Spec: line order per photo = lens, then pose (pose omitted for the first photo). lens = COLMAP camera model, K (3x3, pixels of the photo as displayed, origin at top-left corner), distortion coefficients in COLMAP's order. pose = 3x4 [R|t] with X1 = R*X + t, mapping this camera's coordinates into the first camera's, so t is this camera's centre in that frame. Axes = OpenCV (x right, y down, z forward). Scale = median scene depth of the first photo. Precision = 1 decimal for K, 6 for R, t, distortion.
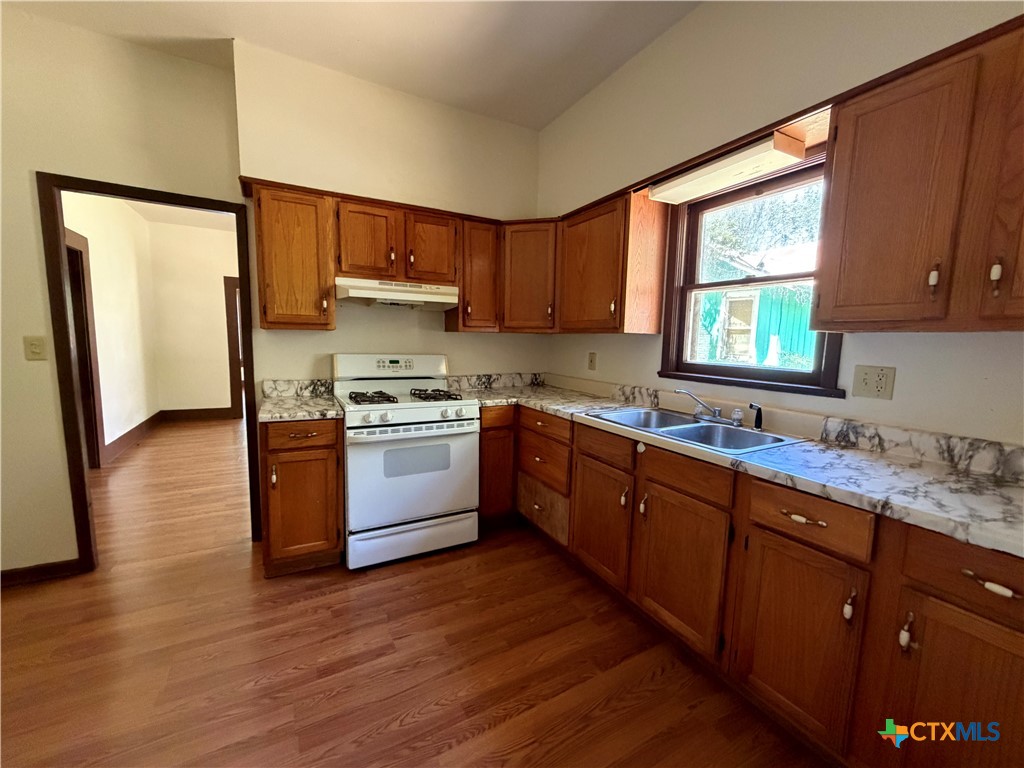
lens RADIAL K [[412.9, 0, 510.4], [0, 412.9, 383.9], [0, 0, 1]] dist [-0.000429, 0.000157]
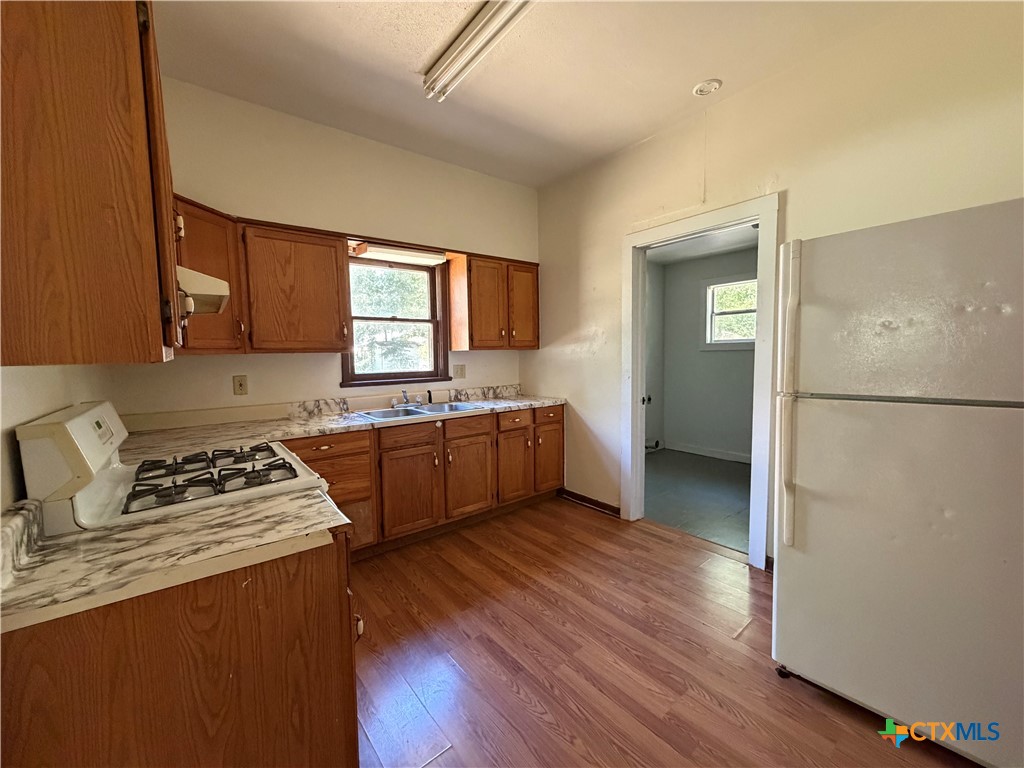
lens RADIAL K [[412.9, 0, 510.4], [0, 412.9, 383.9], [0, 0, 1]] dist [-0.000429, 0.000157]
pose [[-0.174072, -0.095240, 0.980116, -1.281040], [0.120038, 0.985837, 0.117115, -0.152813], [-0.977389, 0.138038, -0.160174, 0.964417]]
